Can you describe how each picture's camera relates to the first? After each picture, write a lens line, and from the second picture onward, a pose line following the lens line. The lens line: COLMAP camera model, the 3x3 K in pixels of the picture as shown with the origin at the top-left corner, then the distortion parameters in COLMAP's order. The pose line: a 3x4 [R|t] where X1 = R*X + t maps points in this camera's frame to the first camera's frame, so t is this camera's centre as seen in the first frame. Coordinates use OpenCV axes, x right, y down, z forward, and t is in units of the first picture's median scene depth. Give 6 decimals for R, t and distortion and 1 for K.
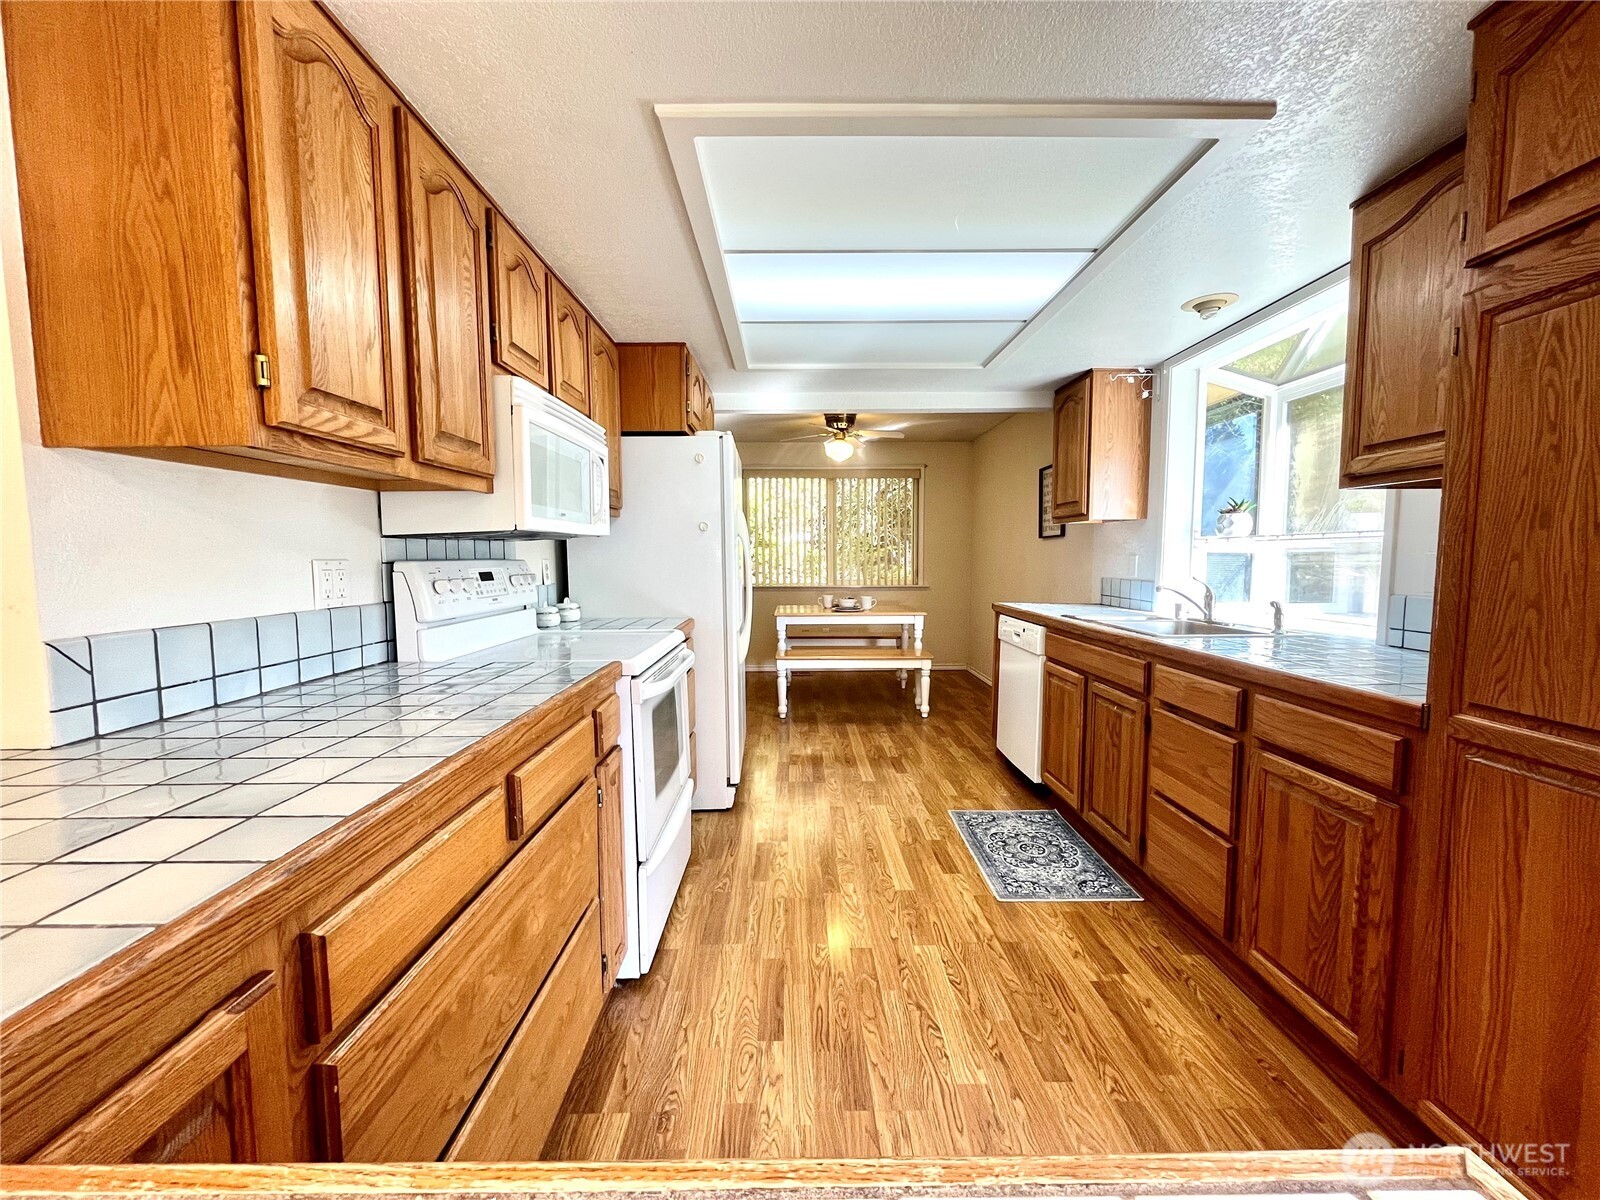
lens RADIAL K [[647.2, 0, 799.1], [0, 647.2, 606.4], [0, 0, 1]] dist [-0.002528, 0.000026]
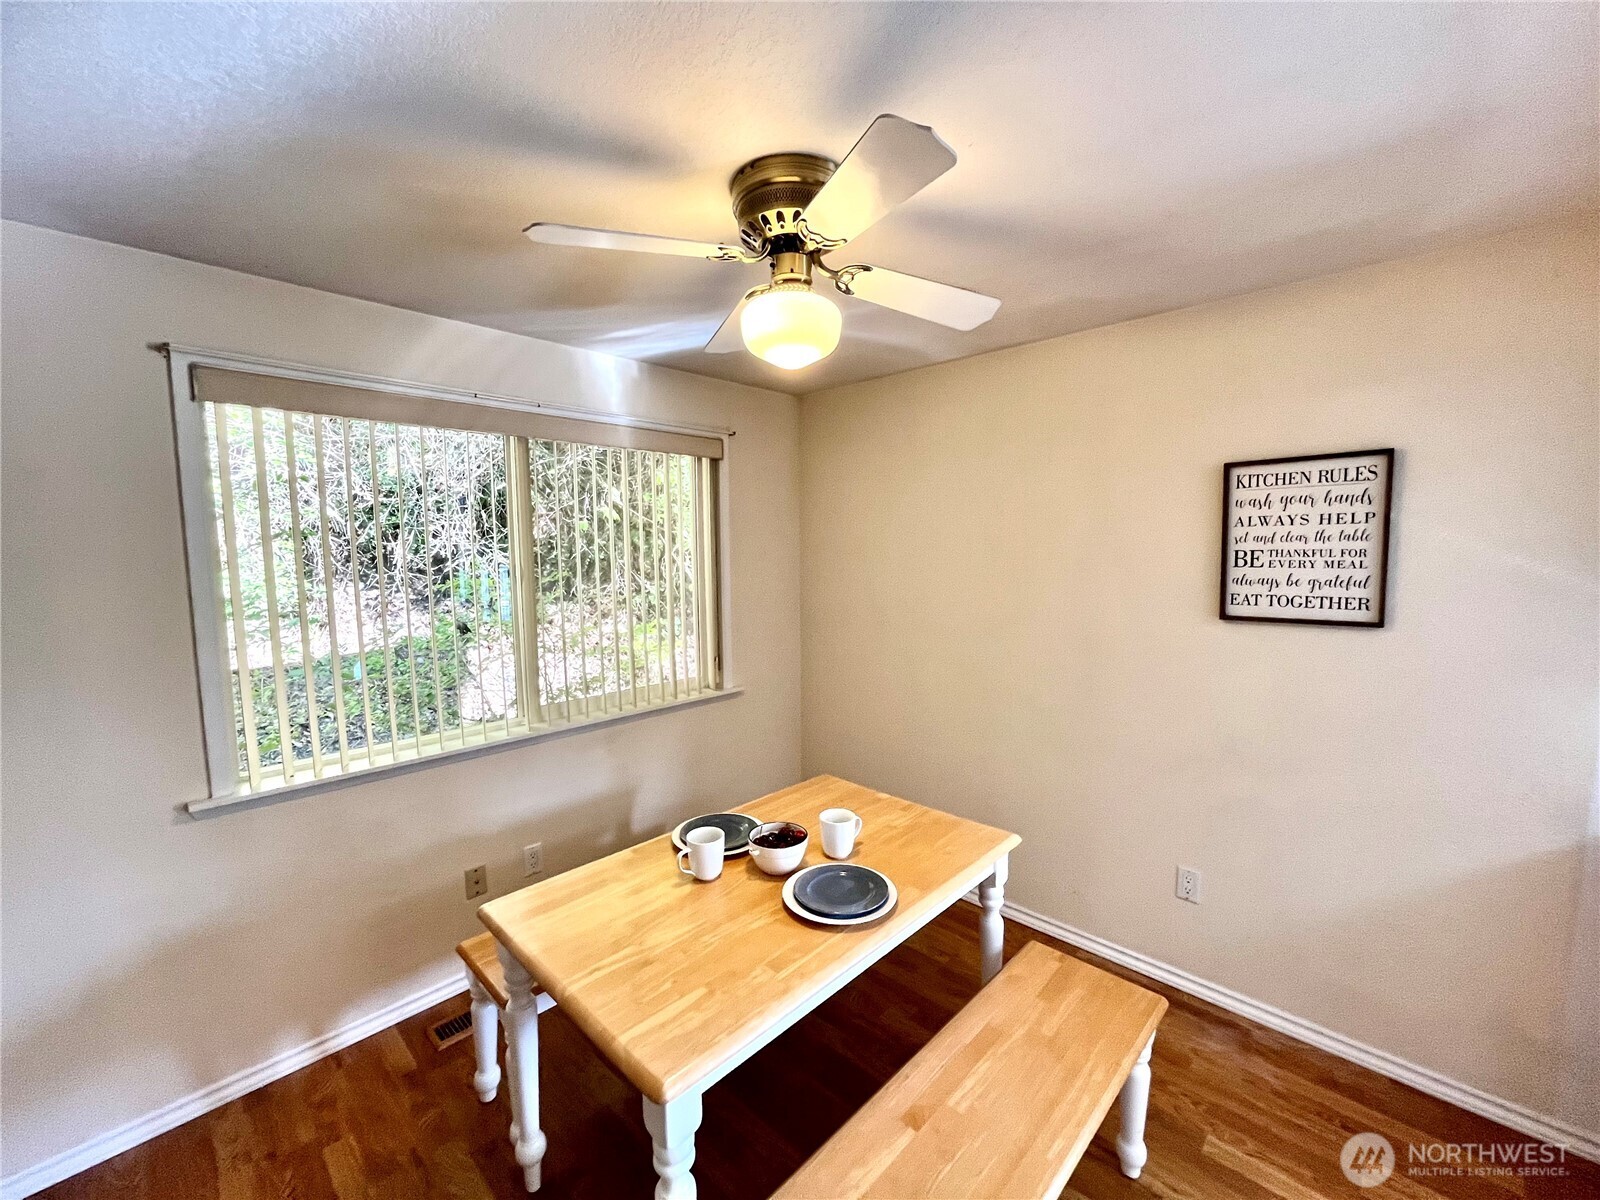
lens RADIAL K [[647.2, 0, 799.1], [0, 647.2, 606.4], [0, 0, 1]] dist [-0.002528, 0.000026]
pose [[0.711845, -0.068843, 0.698955, -0.330081], [0.062963, 0.997433, 0.034117, -0.332827], [-0.699509, 0.019723, 0.714352, 1.993112]]
